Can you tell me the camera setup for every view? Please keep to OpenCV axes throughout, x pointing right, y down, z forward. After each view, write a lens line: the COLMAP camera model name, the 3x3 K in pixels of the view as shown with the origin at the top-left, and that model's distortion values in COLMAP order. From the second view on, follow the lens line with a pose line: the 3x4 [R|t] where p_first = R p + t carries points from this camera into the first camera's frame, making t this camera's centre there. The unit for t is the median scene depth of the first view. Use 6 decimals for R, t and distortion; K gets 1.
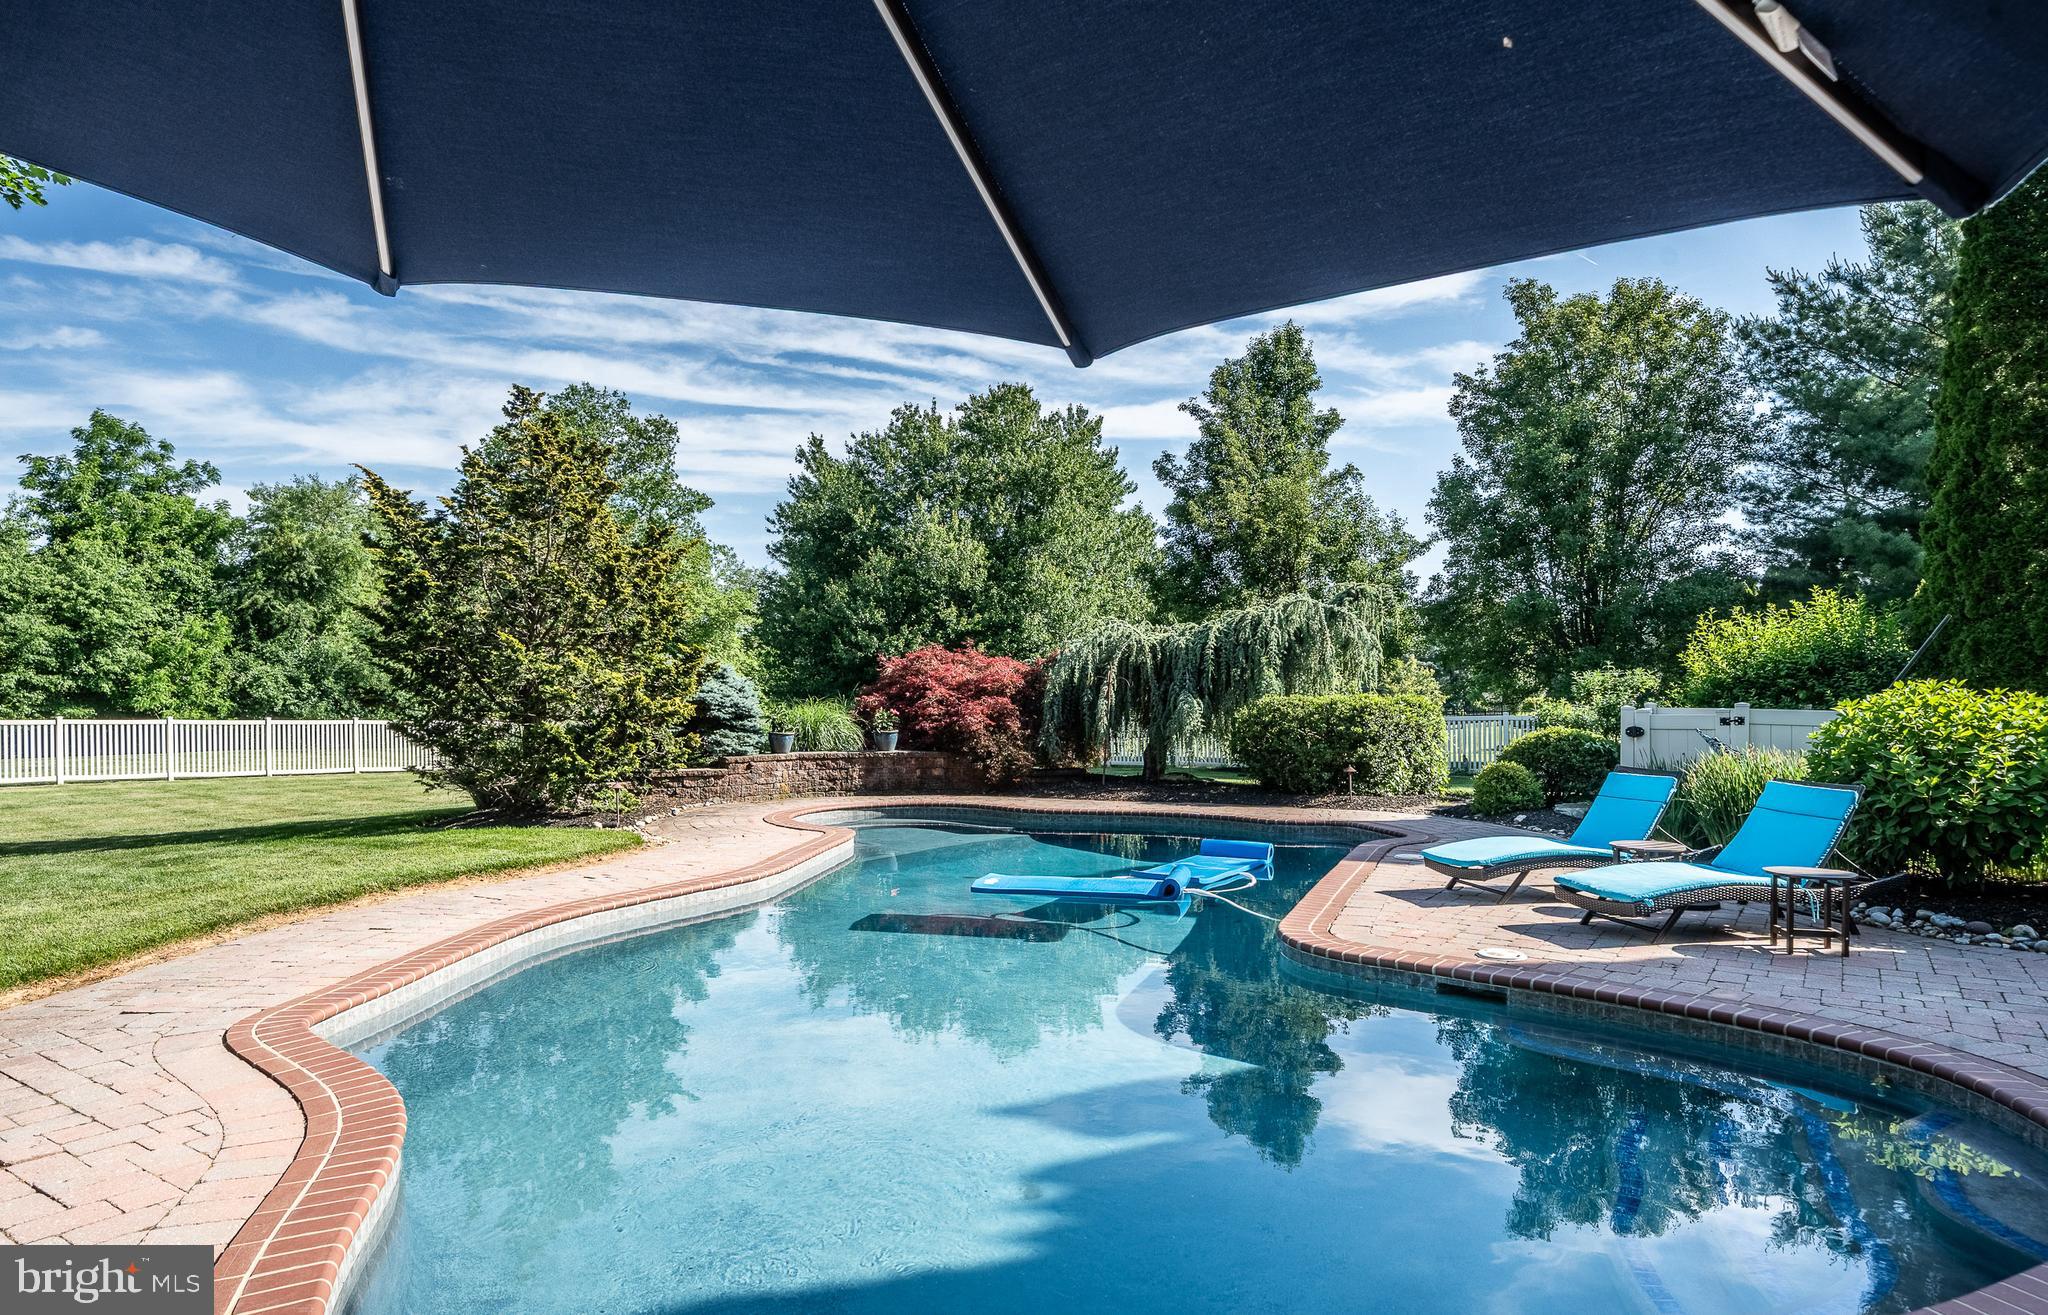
lens RADIAL K [[1216.3, 0, 1023.5], [0, 1216.3, 666.4], [0, 0, 1]] dist [-0.014607, 0.005734]
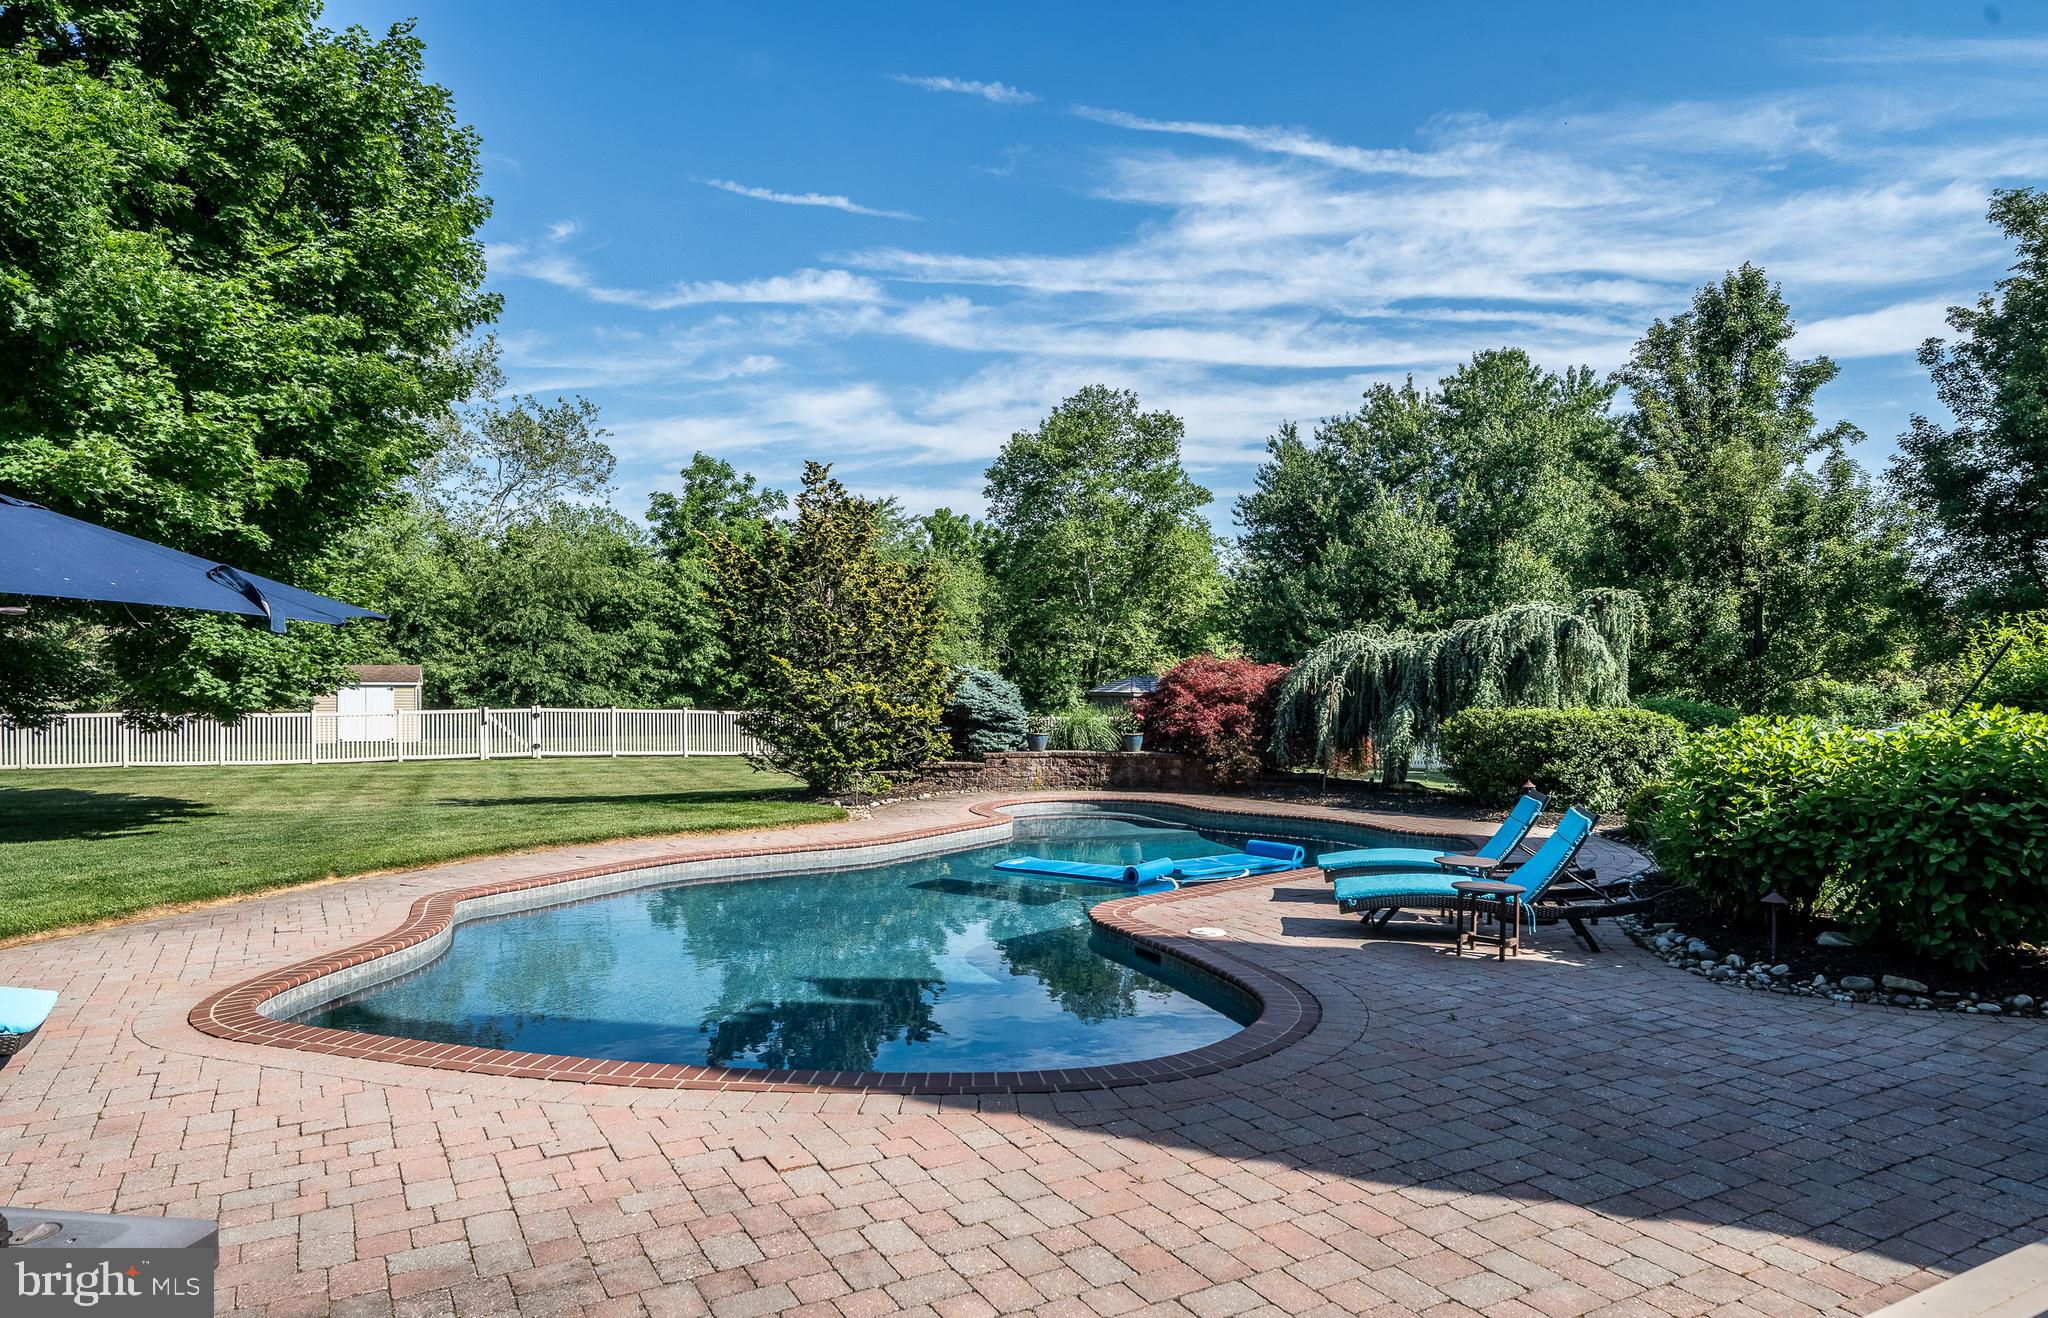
lens RADIAL K [[1322.0, 0, 1024.2], [0, 1322.0, 661.0], [0, 0, 1]] dist [0.001460, -0.000902]
pose [[0.891783, -0.000461, -0.452464, 0.139103], [0.003975, 0.999969, 0.006816, -0.008877], [0.452447, -0.007877, 0.891757, -0.050176]]
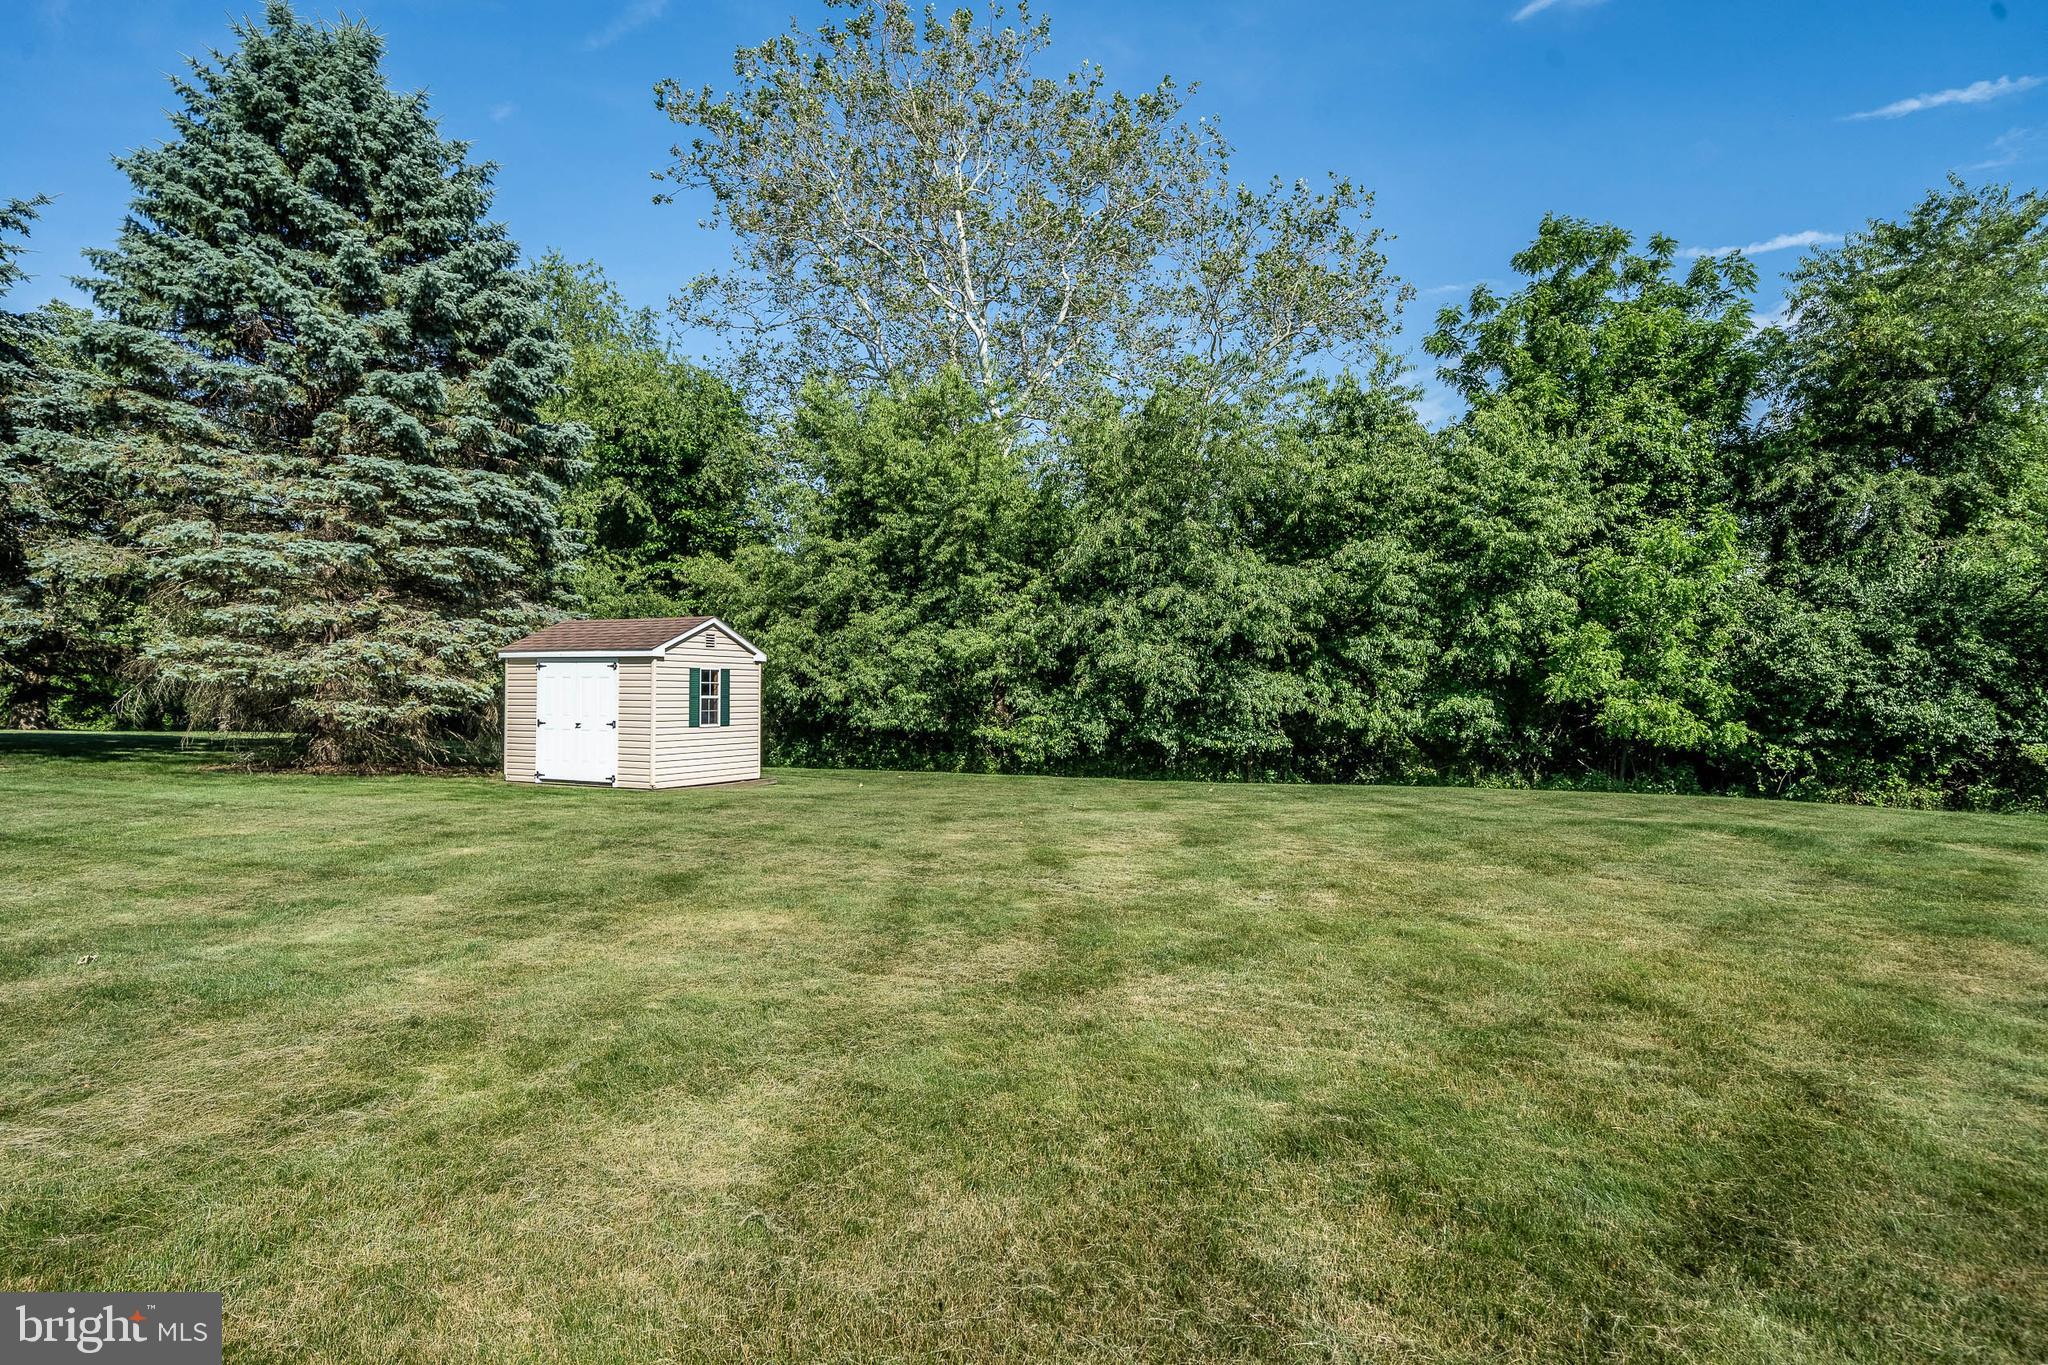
lens RADIAL K [[1119.5, 0, 1026.9], [0, 1119.5, 682.2], [0, 0, 1]] dist [0.006184, 0.001934]
pose [[0.287125, 0.002937, -0.957889, -0.306554], [0.013489, 0.999884, 0.007109, 0.020078], [0.957798, -0.014963, 0.287052, 0.602516]]
